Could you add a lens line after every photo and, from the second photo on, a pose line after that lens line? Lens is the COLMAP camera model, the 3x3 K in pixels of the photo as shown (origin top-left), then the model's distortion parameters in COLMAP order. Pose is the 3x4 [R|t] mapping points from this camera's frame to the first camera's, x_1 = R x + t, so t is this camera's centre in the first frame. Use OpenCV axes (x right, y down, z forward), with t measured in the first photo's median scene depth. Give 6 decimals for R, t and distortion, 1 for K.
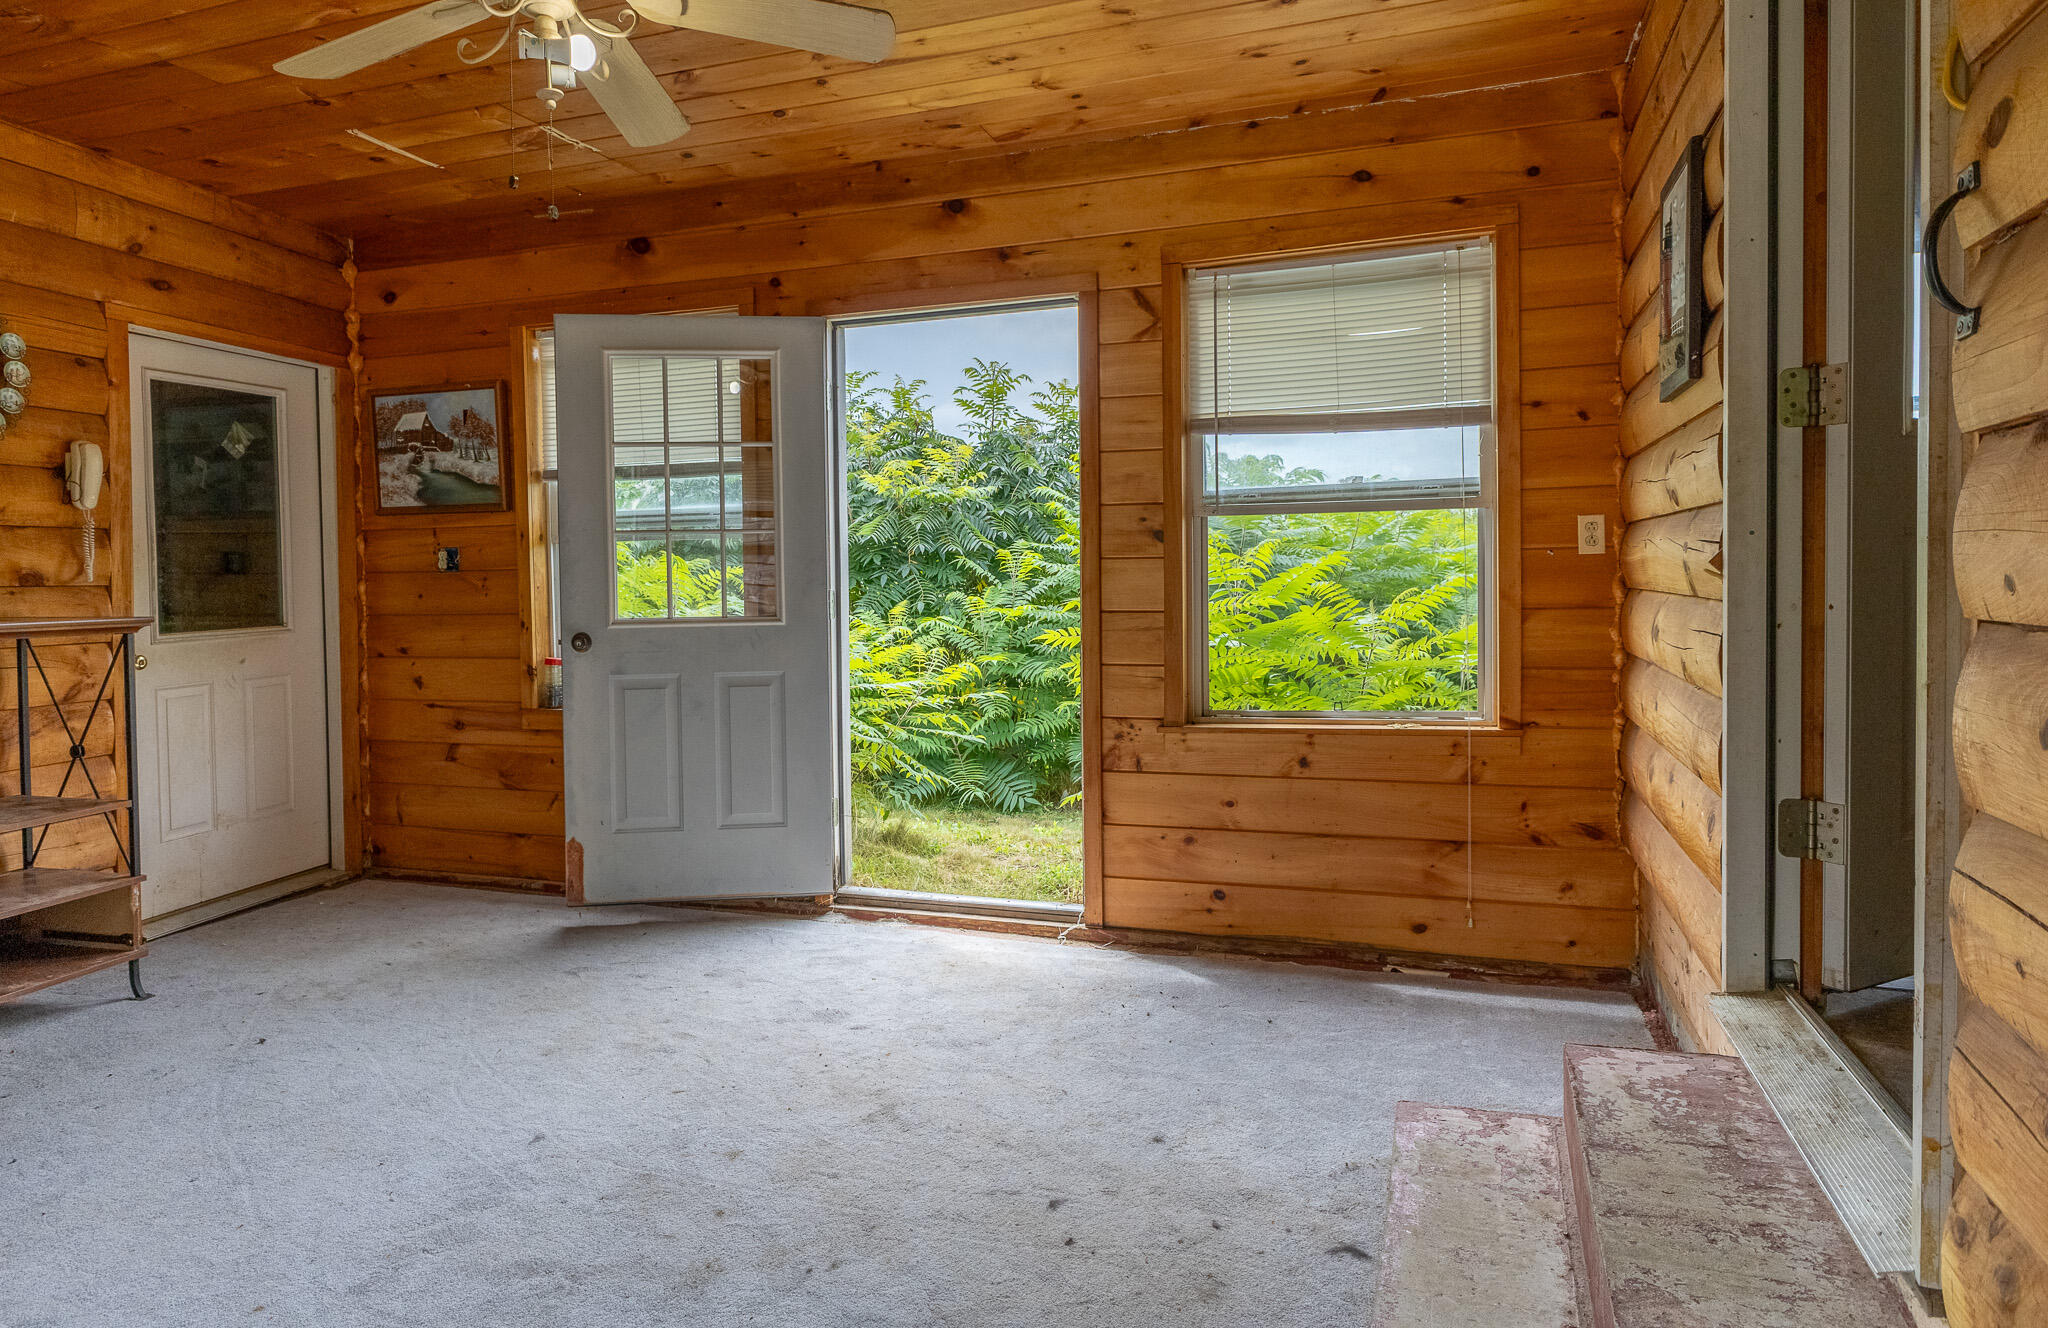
lens RADIAL K [[1160.5, 0, 815.3], [0, 1160.5, 629.7], [0, 0, 1]] dist [0.001741, -0.001322]
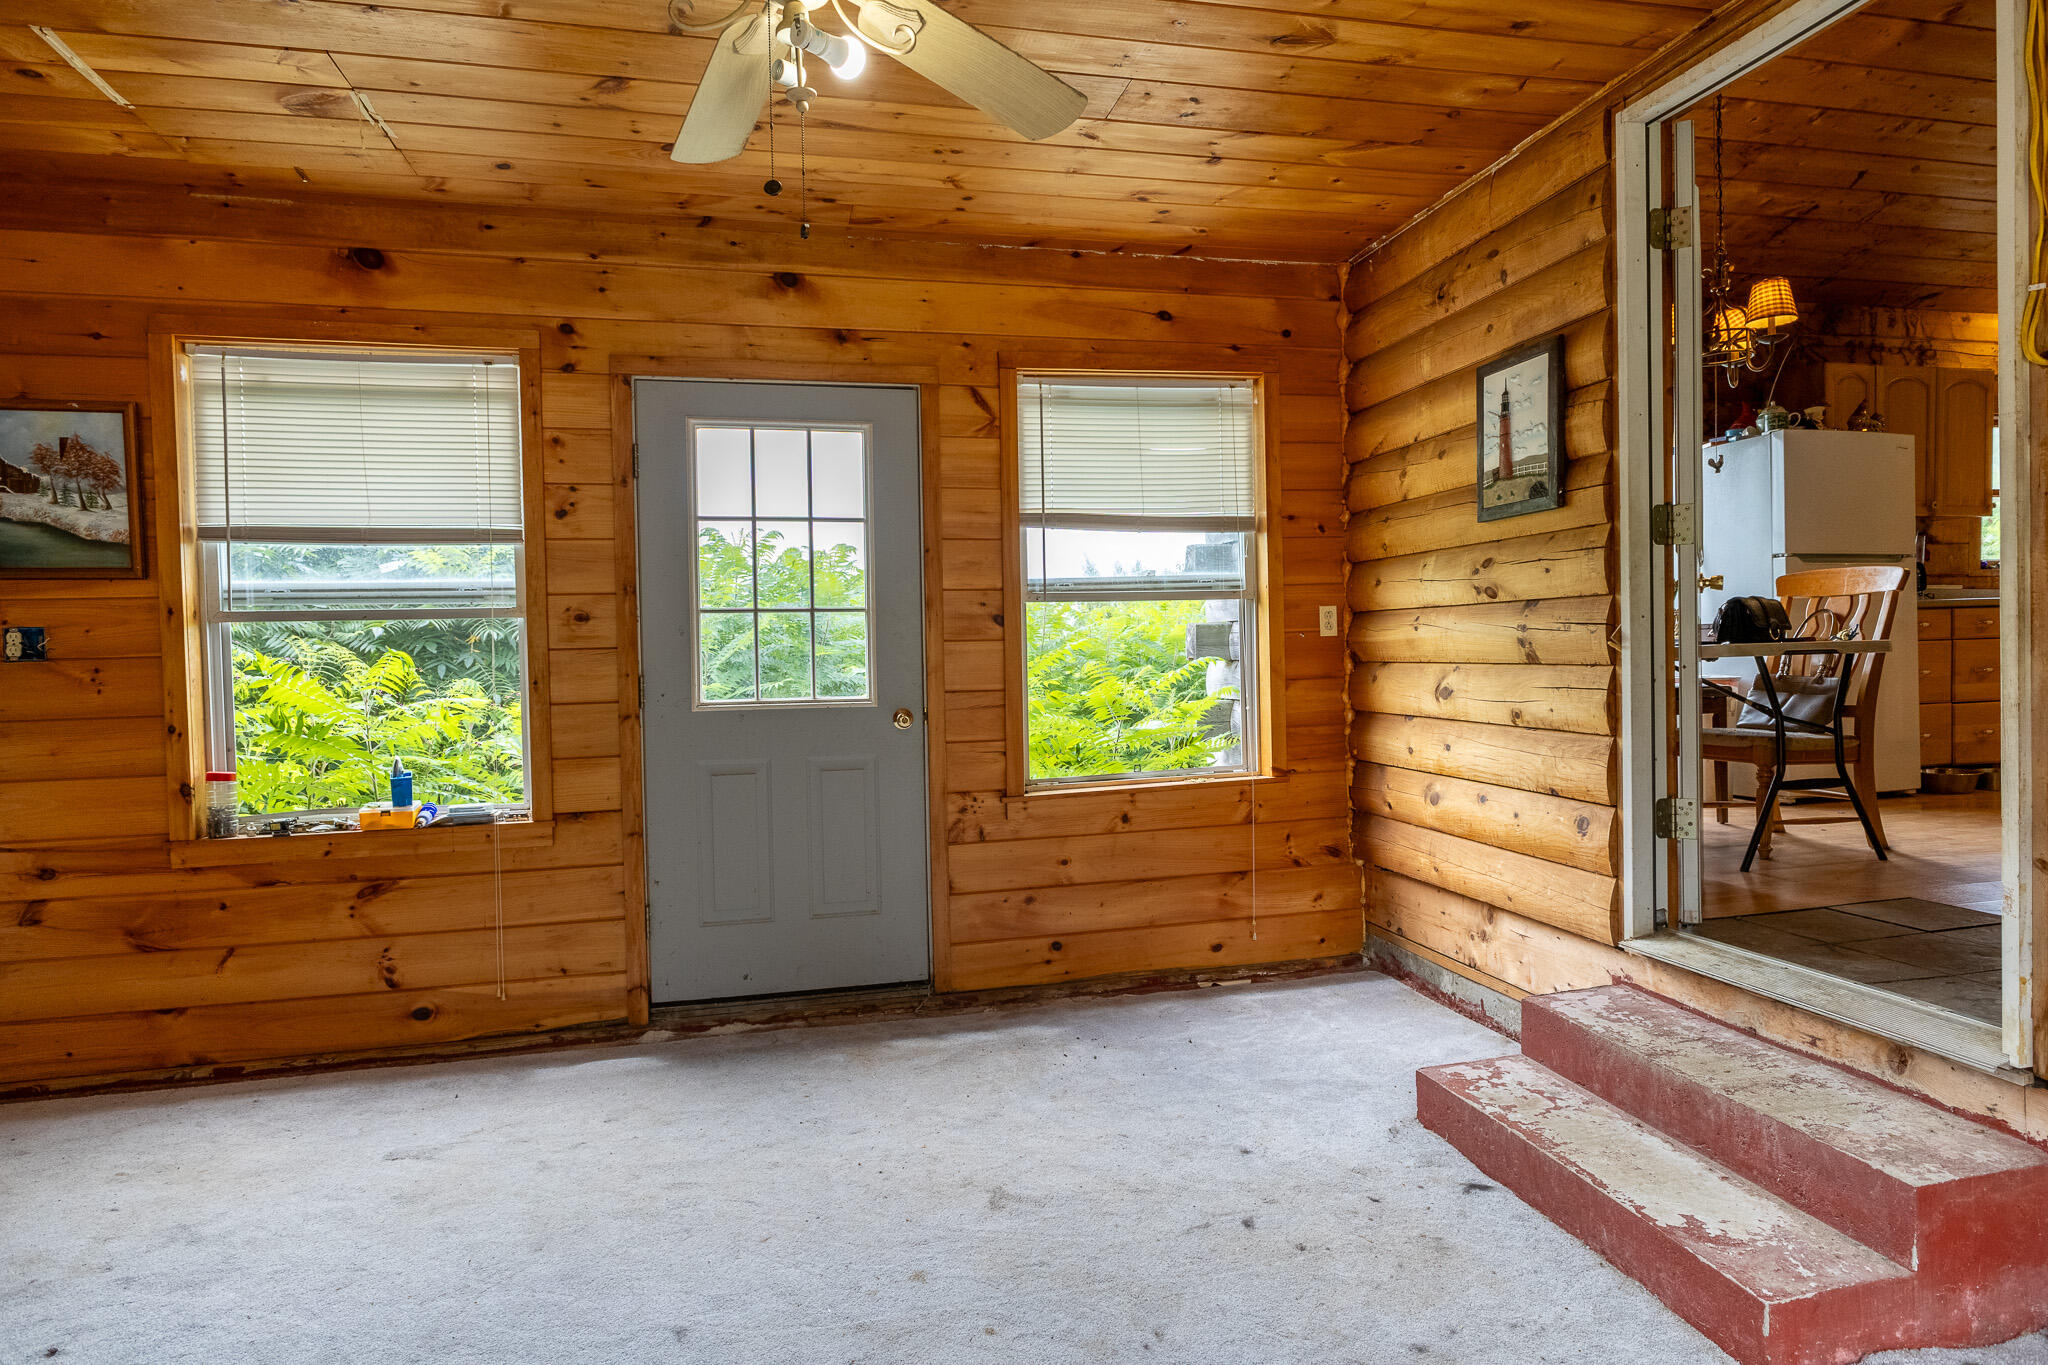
lens RADIAL K [[1197.7, 0, 853.9], [0, 1197.7, 706.1], [0, 0, 1]] dist [0.000134, -0.002307]
pose [[0.836356, -0.027531, 0.547495, -0.453130], [0.036052, 0.999338, -0.004820, -0.000173], [-0.547000, 0.023769, 0.836795, 0.158479]]
